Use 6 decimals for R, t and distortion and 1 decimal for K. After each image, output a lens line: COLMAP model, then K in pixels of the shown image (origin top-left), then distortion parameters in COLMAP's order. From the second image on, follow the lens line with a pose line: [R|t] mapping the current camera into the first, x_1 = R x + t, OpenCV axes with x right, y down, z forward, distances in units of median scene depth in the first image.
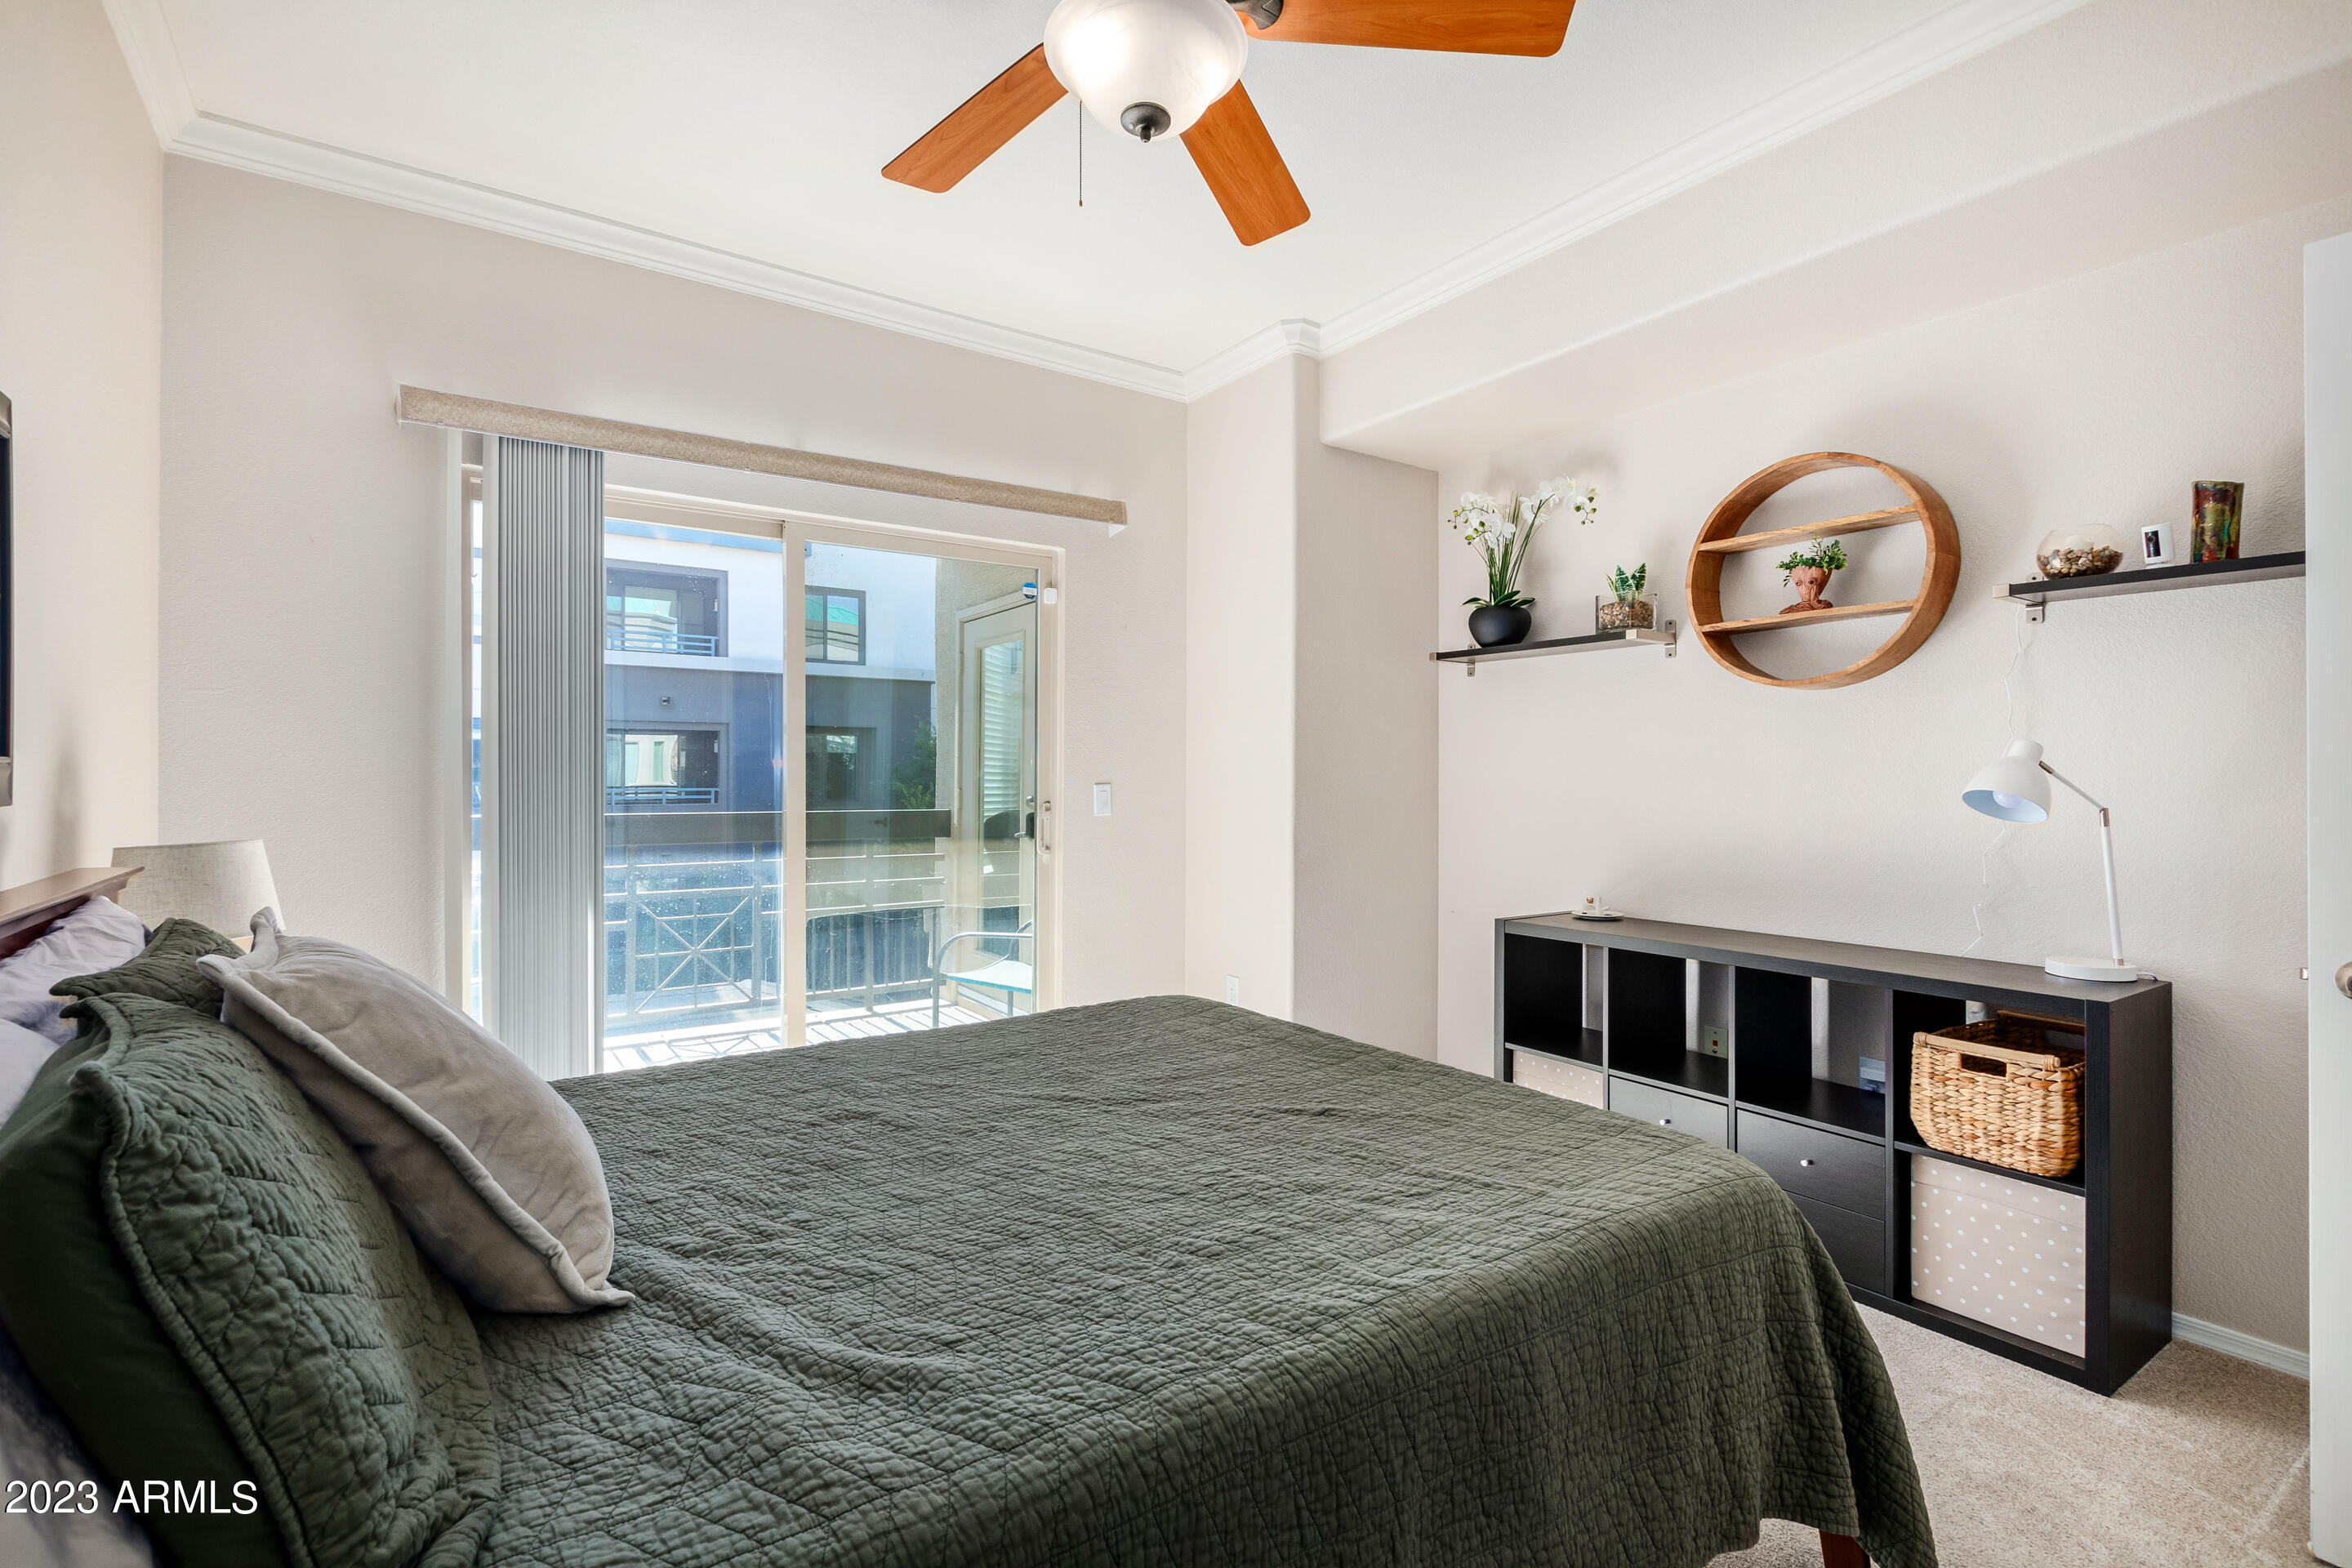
lens RADIAL K [[1050.5, 0, 1176.0], [0, 1050.5, 784.0], [0, 0, 1]] dist [-0.001122, -0.000114]
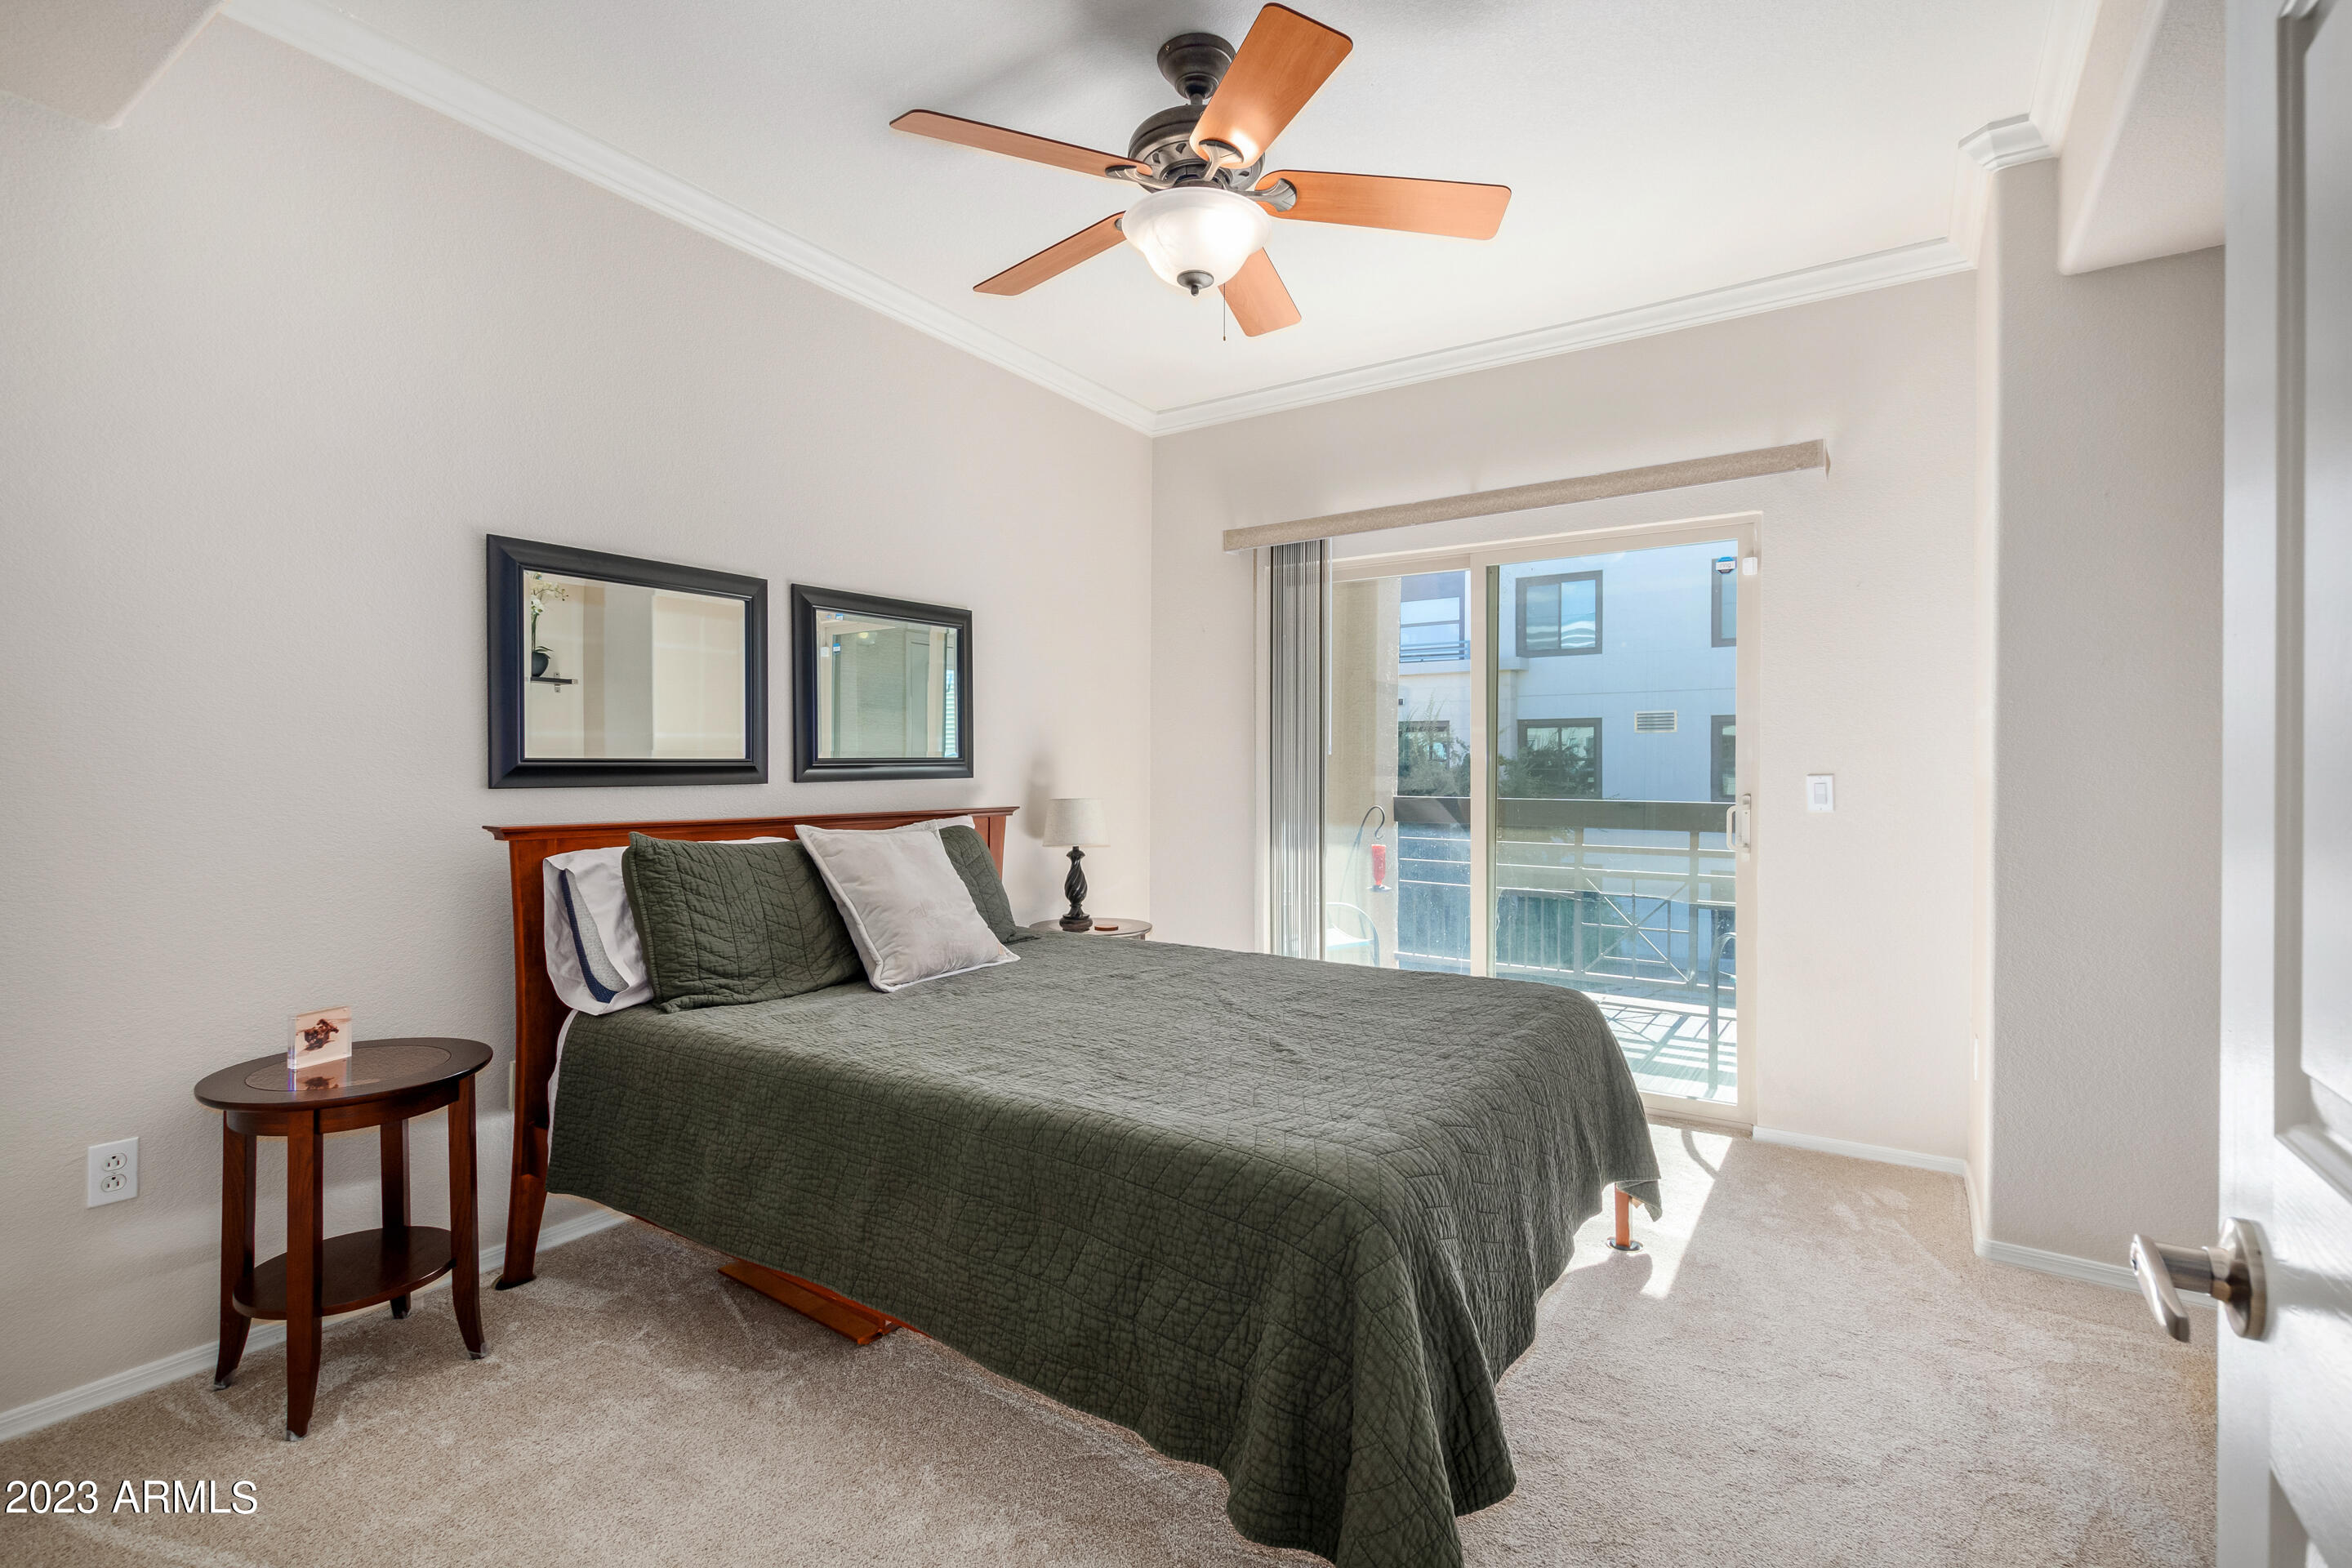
lens RADIAL K [[1073.8, 0, 1177.3], [0, 1073.8, 774.4], [0, 0, 1]] dist [0.002917, 0.000061]
pose [[0.378533, 0.003372, -0.925581, 0.648038], [-0.005496, 0.999984, 0.001395, 0.001324], [0.925571, 0.004559, 0.378546, 0.233277]]
